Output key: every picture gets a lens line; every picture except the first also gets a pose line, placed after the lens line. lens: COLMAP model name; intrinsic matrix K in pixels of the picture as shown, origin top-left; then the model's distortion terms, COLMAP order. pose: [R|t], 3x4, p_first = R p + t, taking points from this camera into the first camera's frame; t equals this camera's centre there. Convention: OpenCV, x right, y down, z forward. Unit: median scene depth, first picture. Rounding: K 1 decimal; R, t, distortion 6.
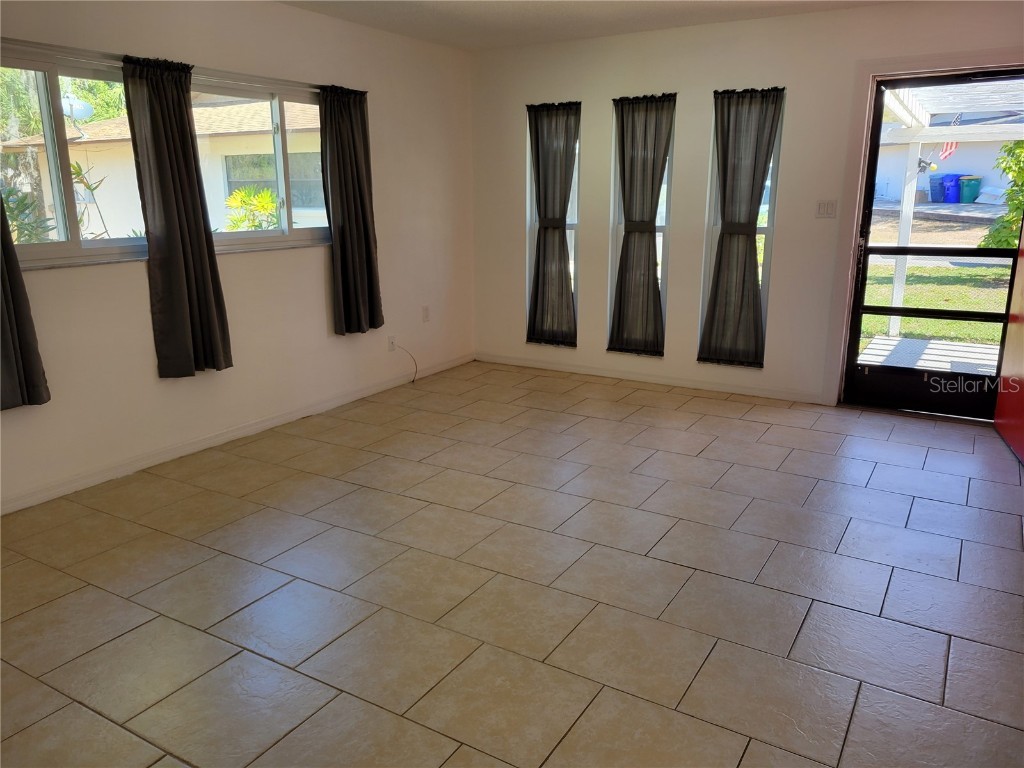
lens RADIAL K [[770.3, 0, 512.0], [0, 770.3, 384.0], [0, 0, 1]] dist [0.027779, -0.001311]
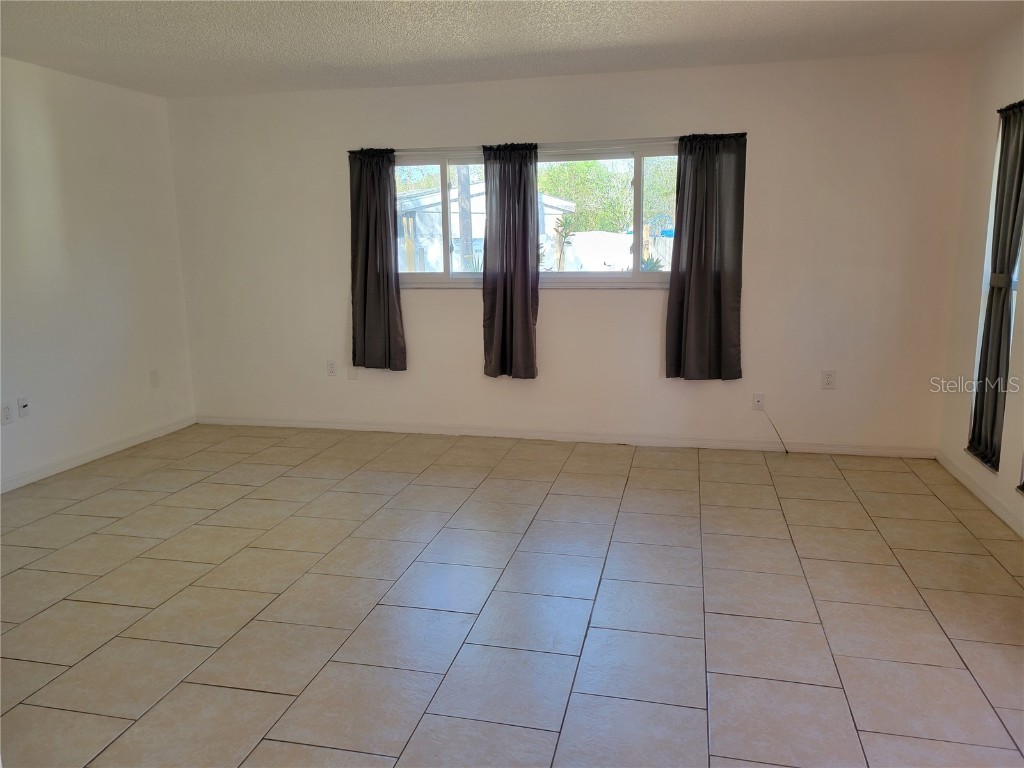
lens RADIAL K [[770.3, 0, 512.0], [0, 770.3, 384.0], [0, 0, 1]] dist [0.027779, -0.001311]
pose [[0.312151, 0.172984, -0.934151, 0.807087], [-0.222623, 0.969224, 0.105089, -0.140925], [0.923580, 0.175160, 0.341054, 0.569172]]
